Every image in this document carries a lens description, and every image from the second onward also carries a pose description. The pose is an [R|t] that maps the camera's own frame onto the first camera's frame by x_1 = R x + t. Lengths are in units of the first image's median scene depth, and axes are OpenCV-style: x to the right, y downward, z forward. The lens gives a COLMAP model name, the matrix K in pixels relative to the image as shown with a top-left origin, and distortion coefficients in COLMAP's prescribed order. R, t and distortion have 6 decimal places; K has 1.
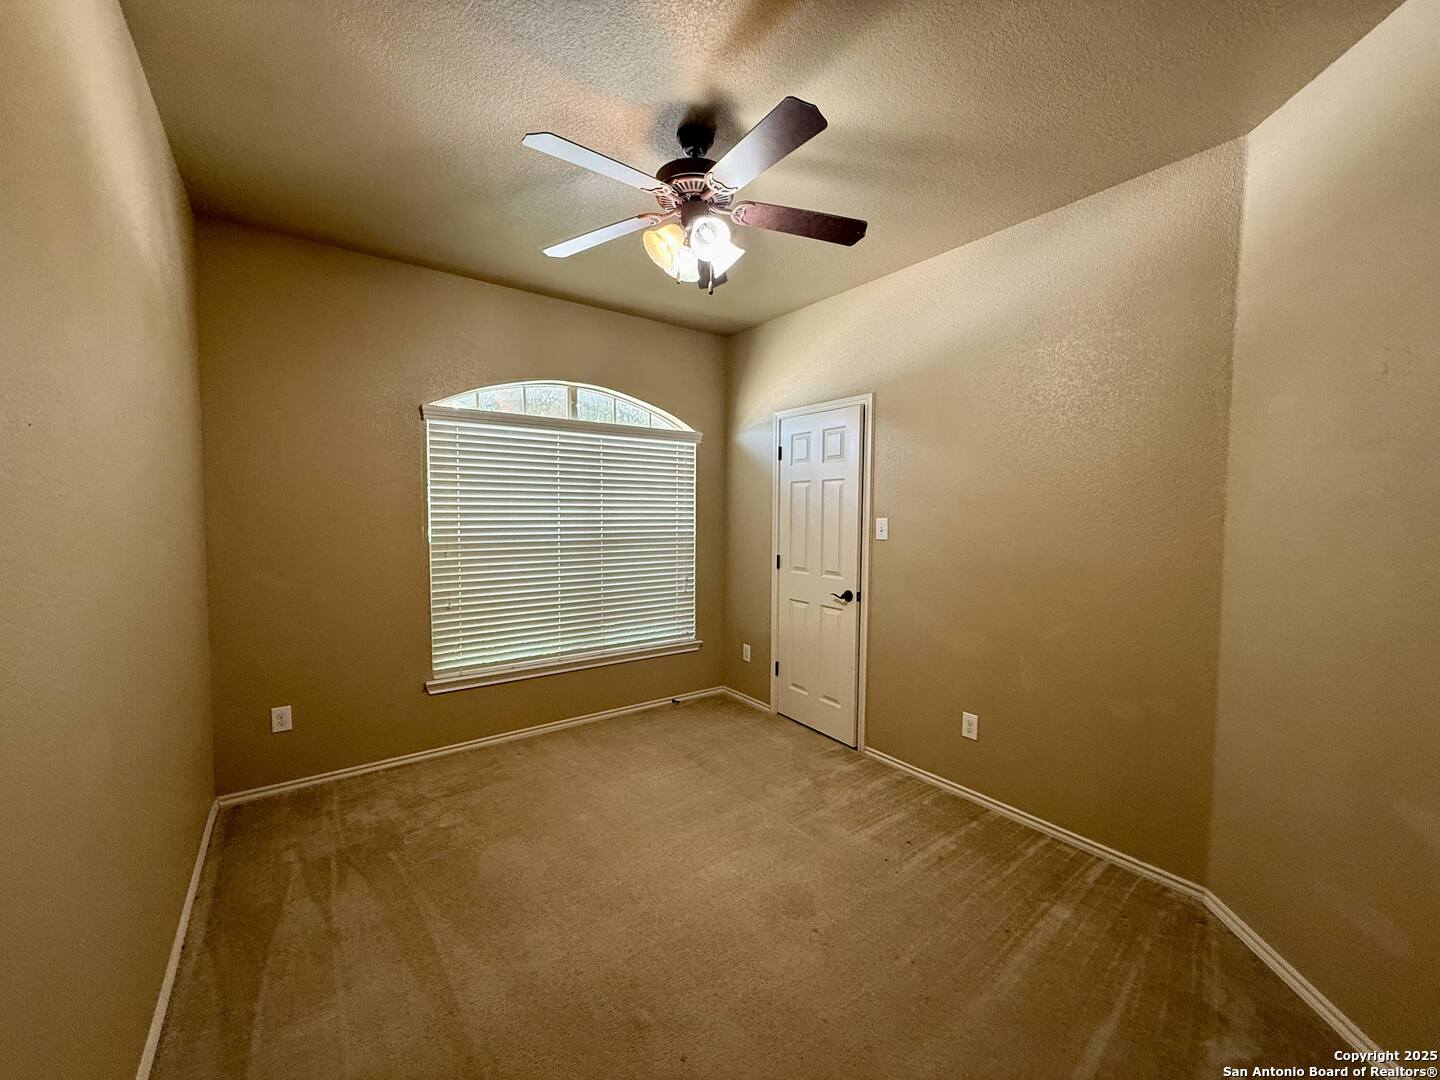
lens RADIAL K [[574.4, 0, 711.2], [0, 574.4, 535.7], [0, 0, 1]] dist [-0.000528, -0.000612]
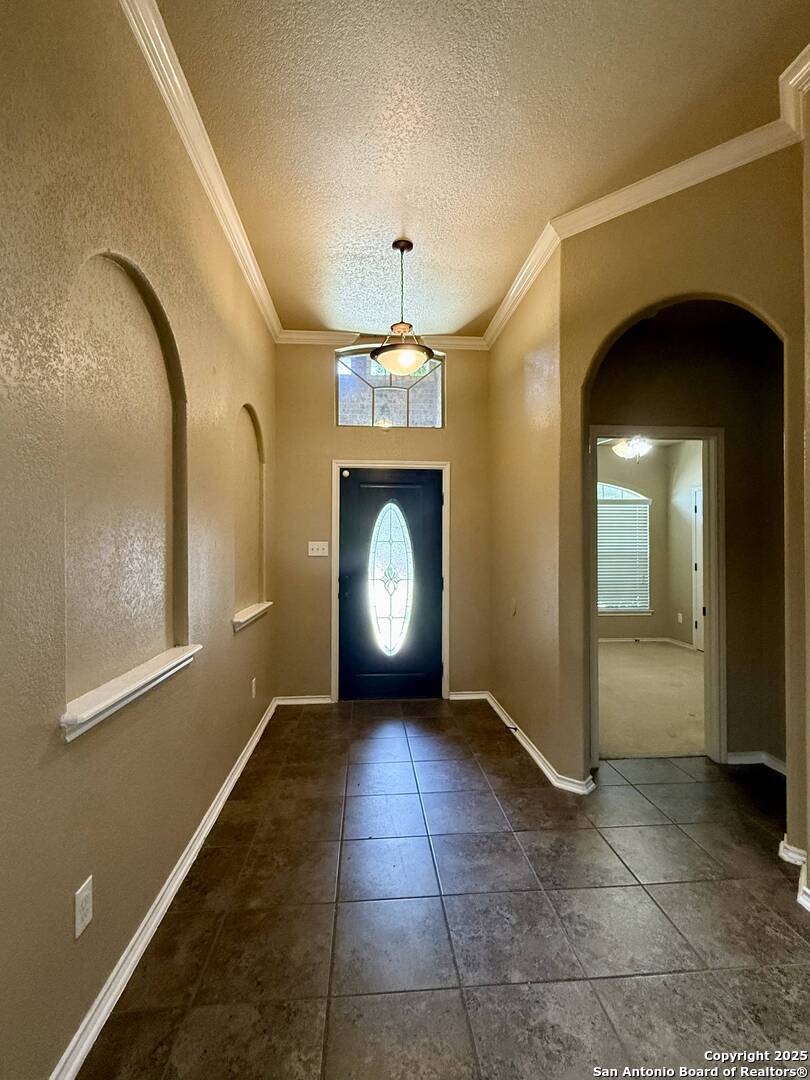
lens RADIAL K [[514.2, 0, 398.8], [0, 514.2, 544.6], [0, 0, 1]] dist [-0.015409, 0.003494]
pose [[0.850395, -0.010530, -0.526039, 0.160596], [-0.014488, 0.998952, -0.043417, 0.055171], [0.525945, 0.044543, 0.849351, -0.863298]]
